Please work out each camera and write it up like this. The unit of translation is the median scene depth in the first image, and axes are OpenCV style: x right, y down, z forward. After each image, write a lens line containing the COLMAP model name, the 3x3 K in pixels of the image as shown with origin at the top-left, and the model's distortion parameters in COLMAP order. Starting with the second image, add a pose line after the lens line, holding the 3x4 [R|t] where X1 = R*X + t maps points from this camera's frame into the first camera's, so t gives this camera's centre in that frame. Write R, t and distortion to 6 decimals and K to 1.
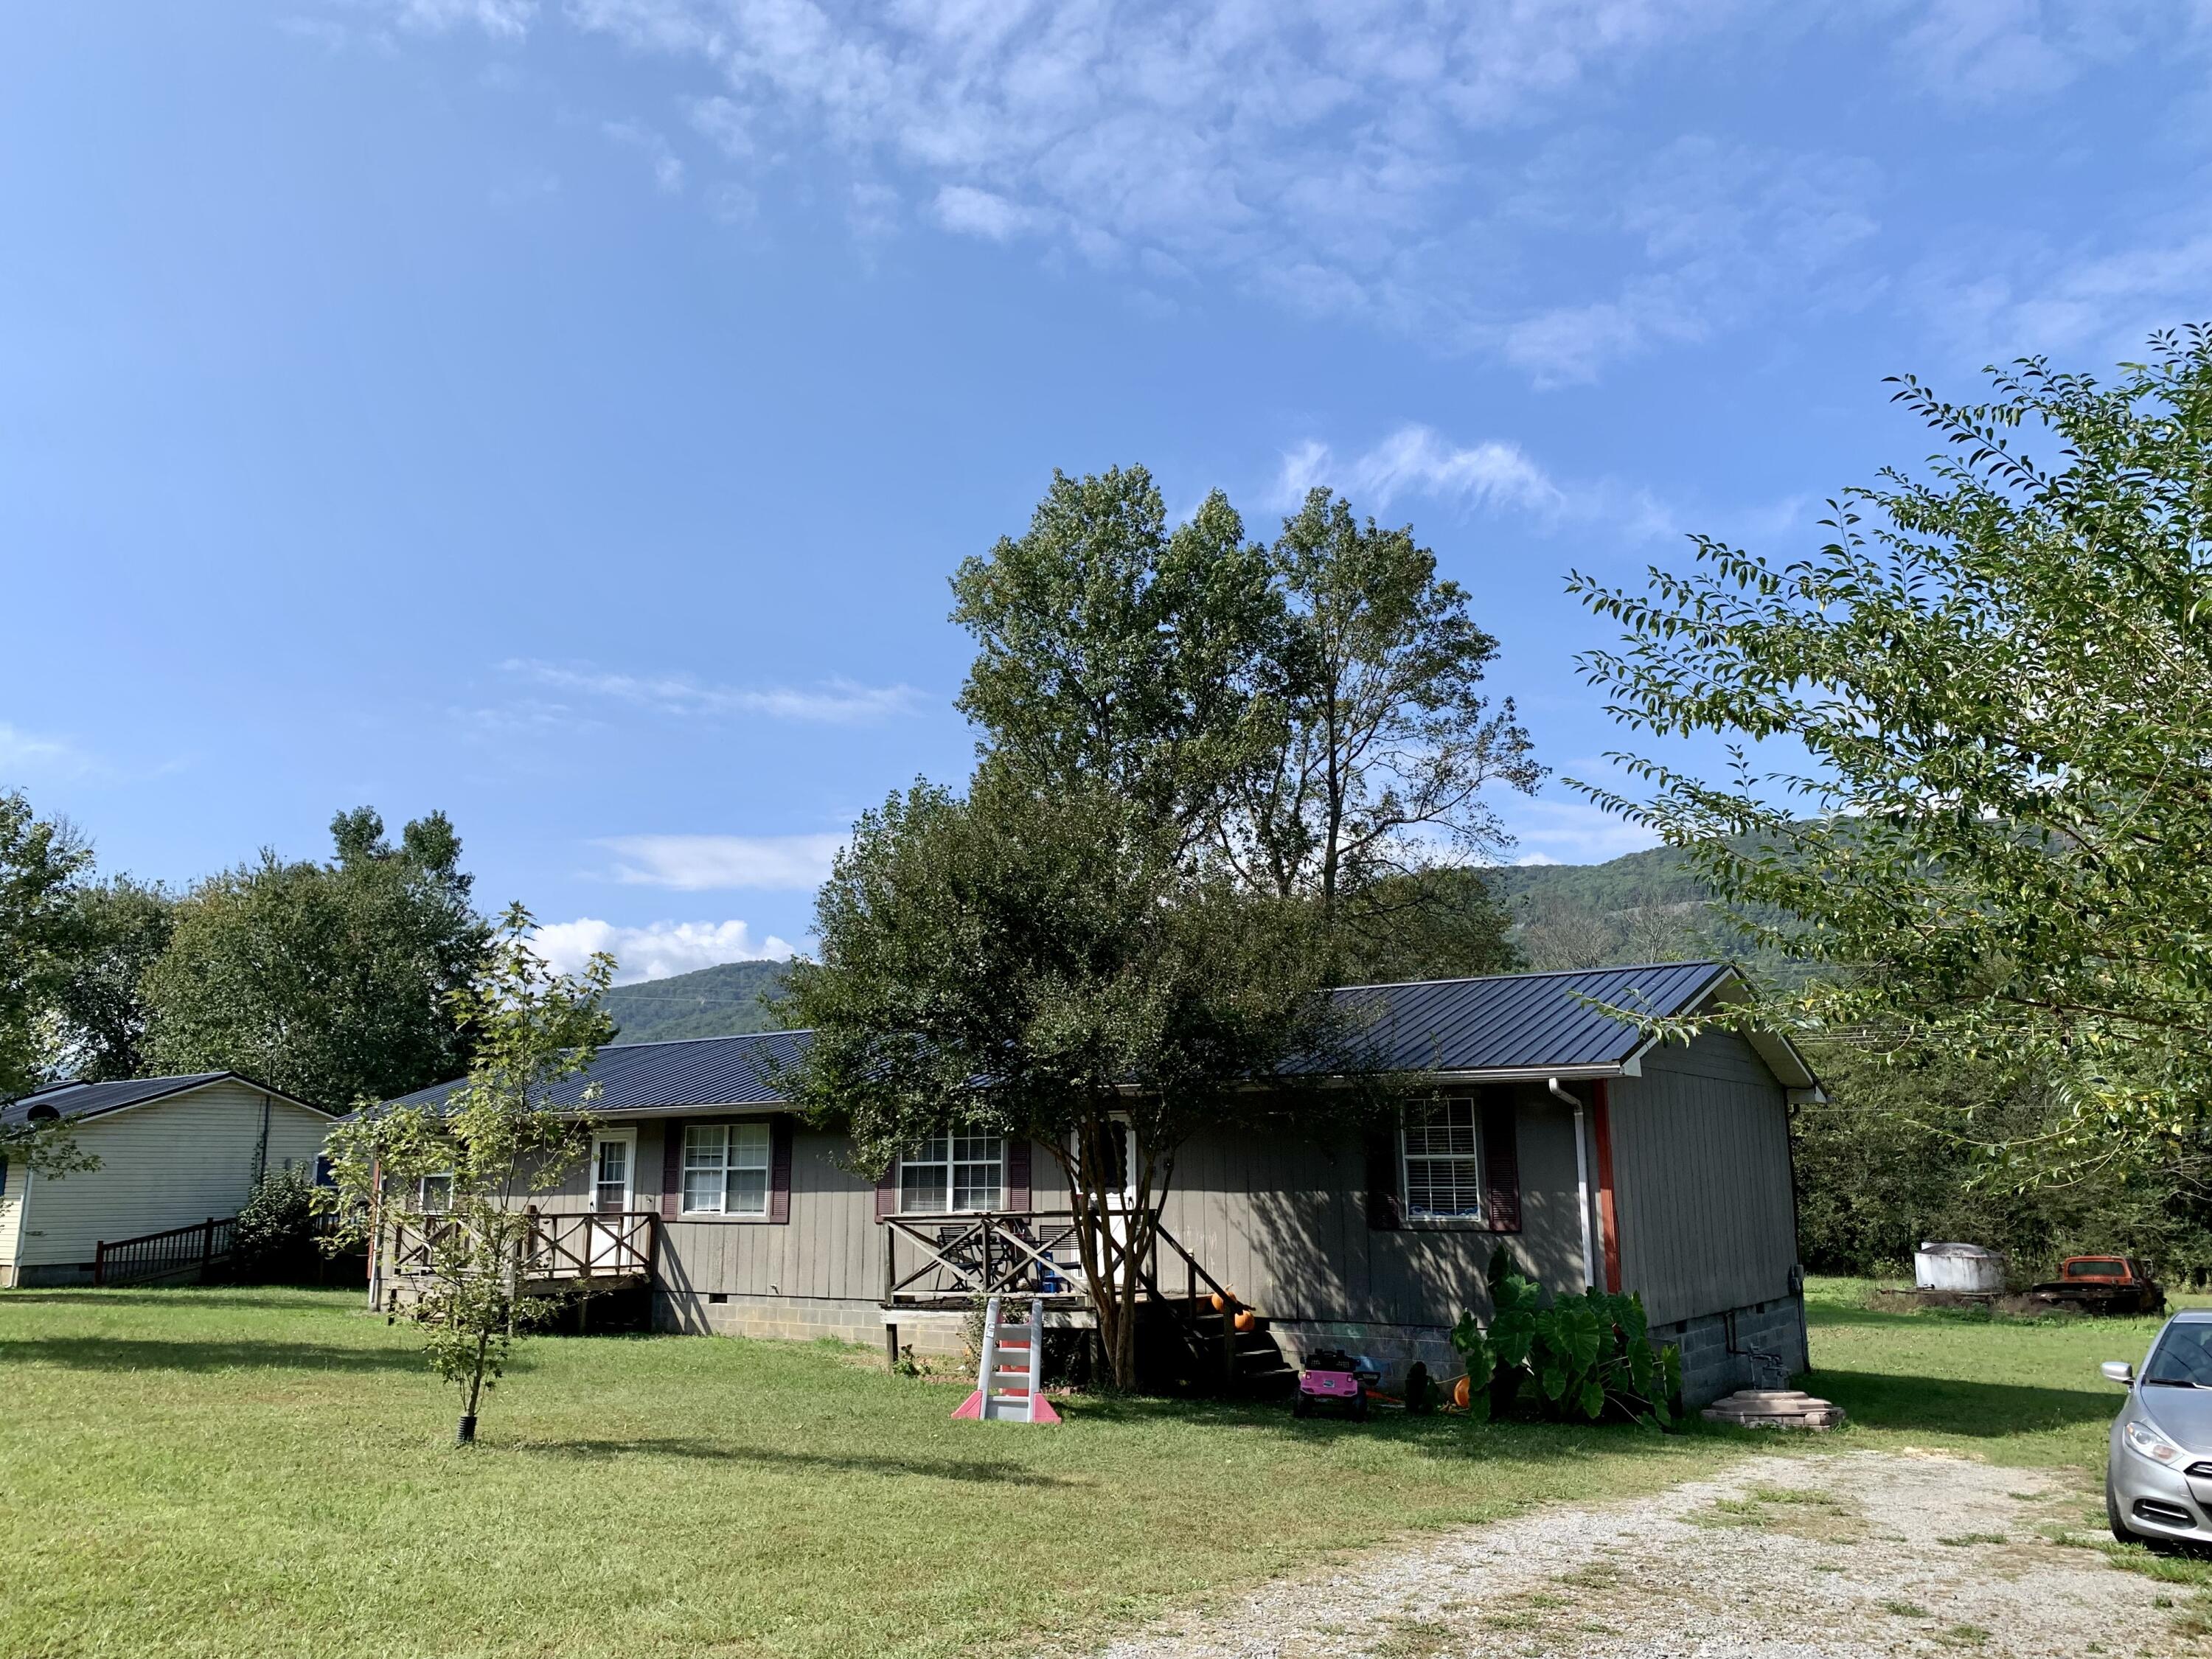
lens RADIAL K [[1844.2, 0, 1125.7], [0, 1844.2, 825.6], [0, 0, 1]] dist [0.083967, 0.000318]
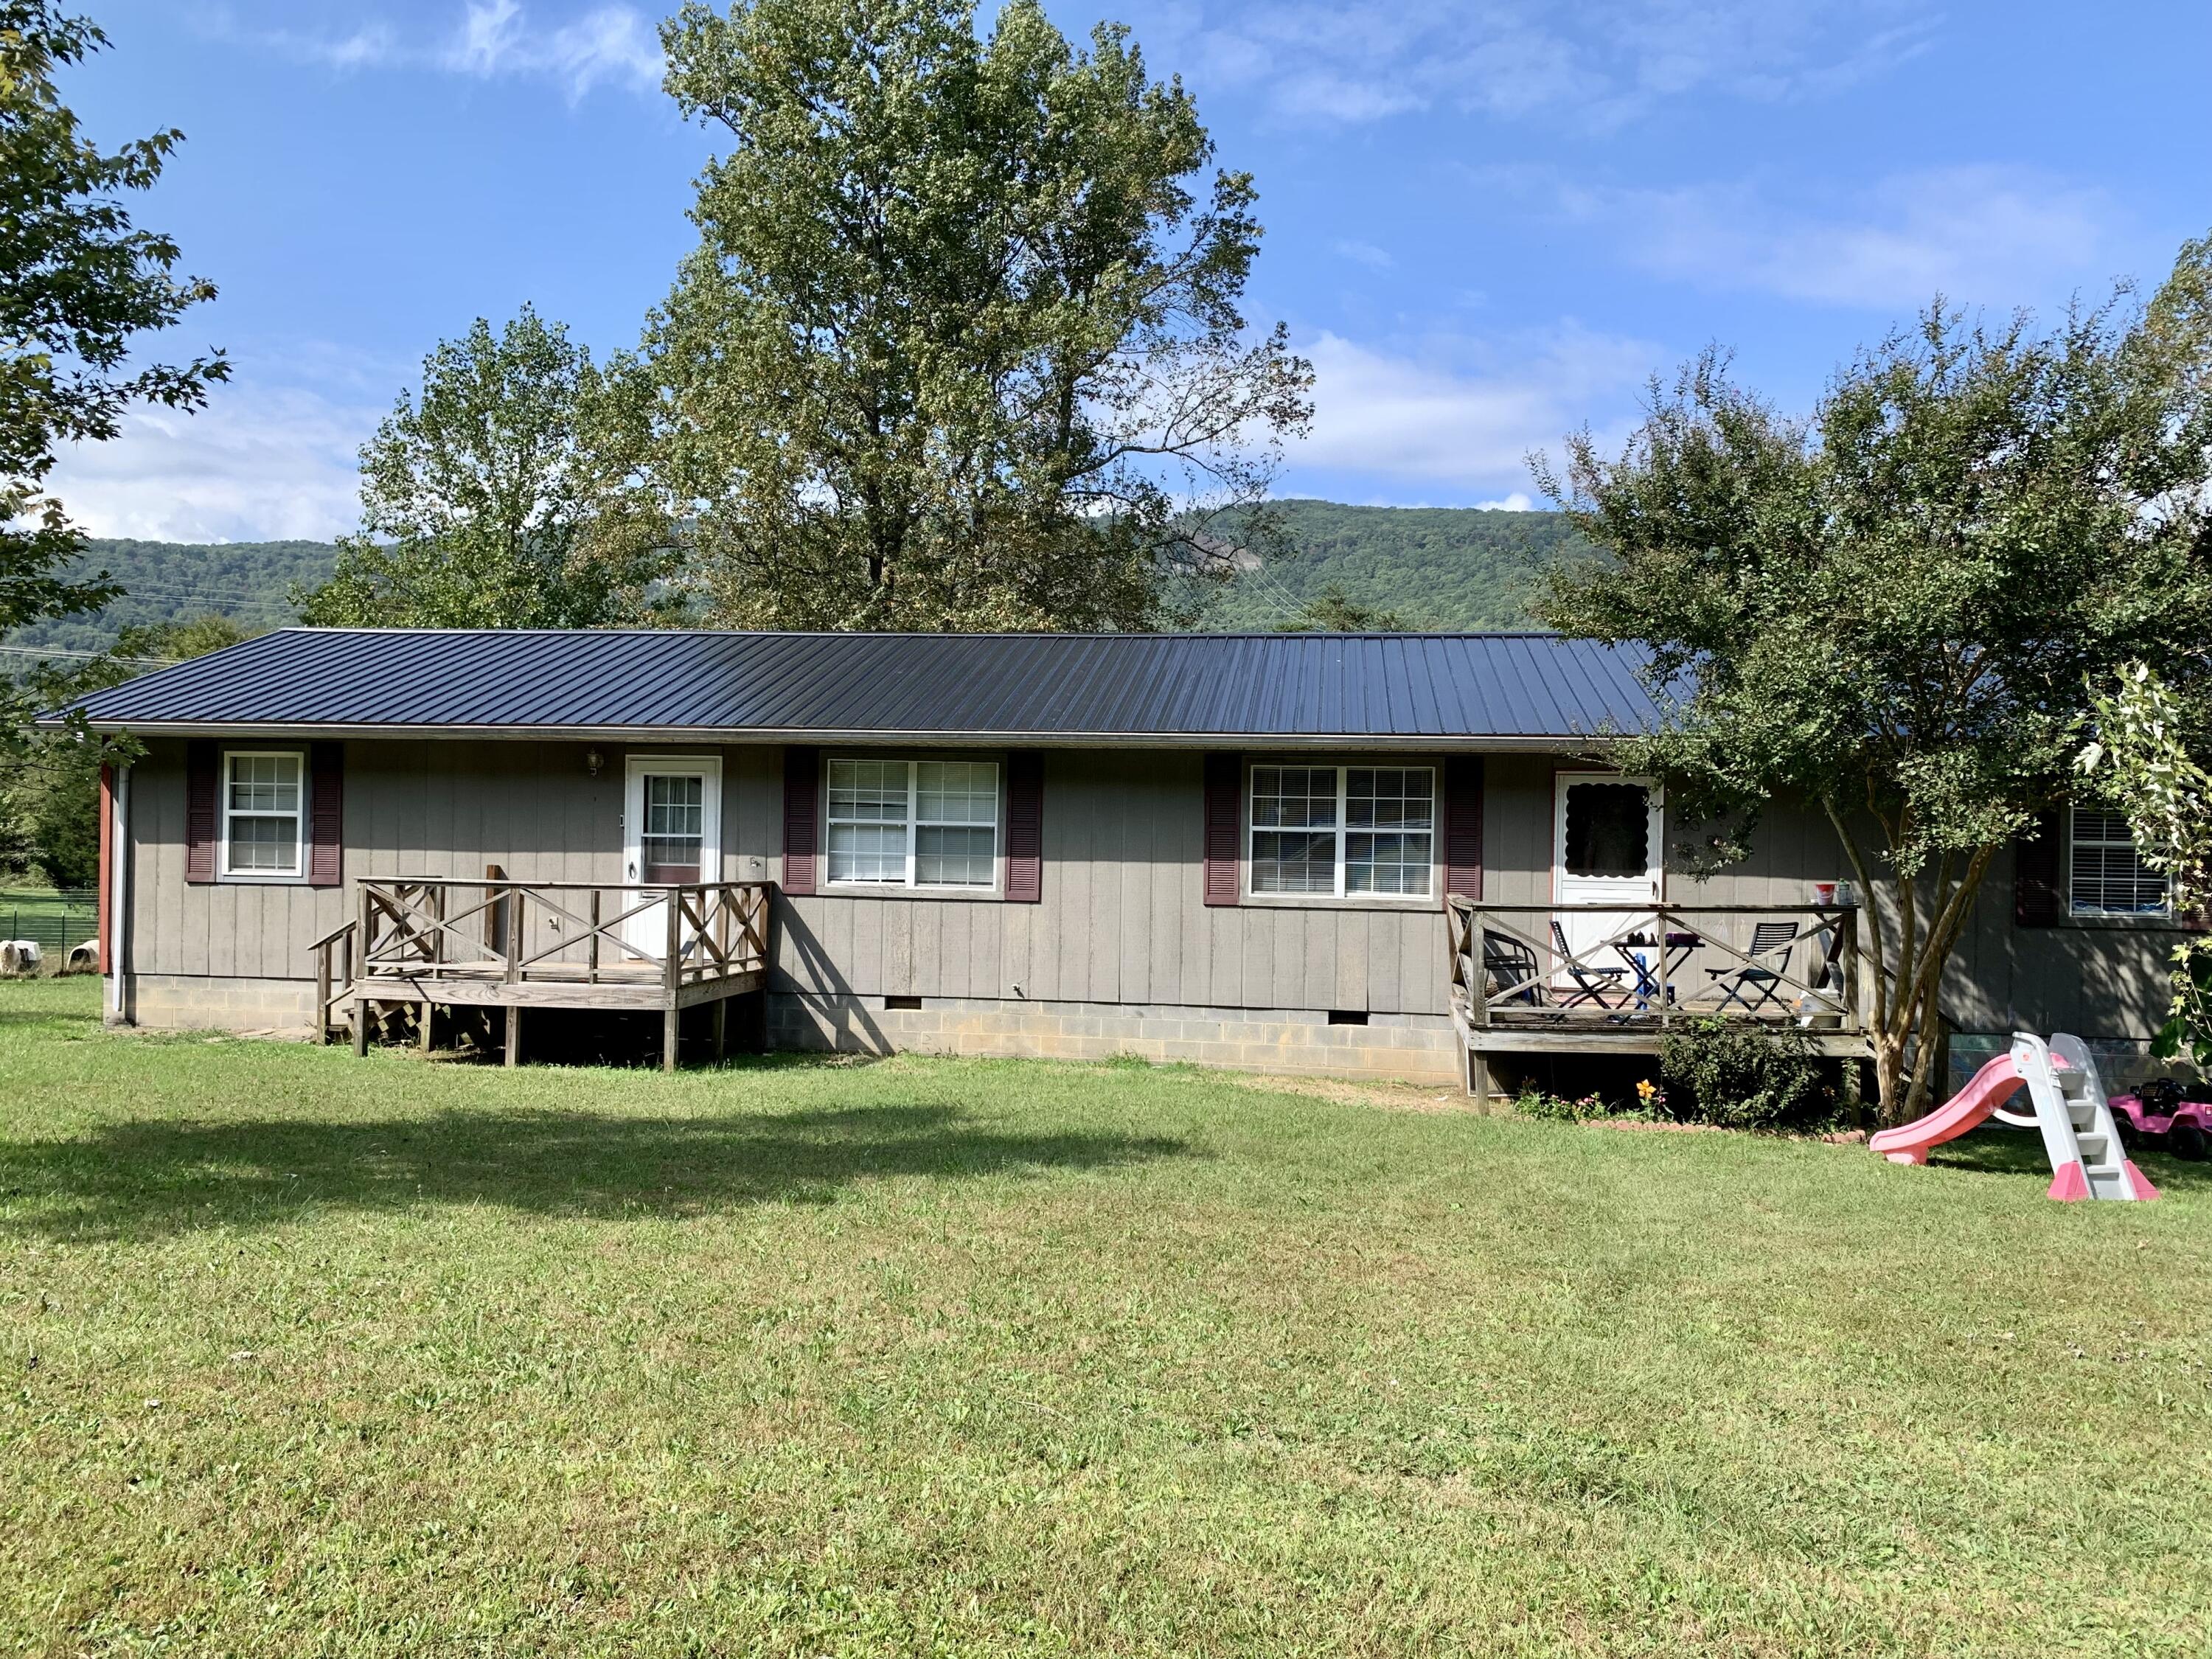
lens RADIAL K [[1844.2, 0, 1113.3], [0, 1844.2, 815.0], [0, 0, 1]] dist [0.083967, 0.000318]
pose [[0.879943, 0.032462, 0.473969, -0.476528], [-0.114655, 0.982684, 0.145558, 0.072661], [-0.461036, -0.182426, 0.868428, 0.366573]]
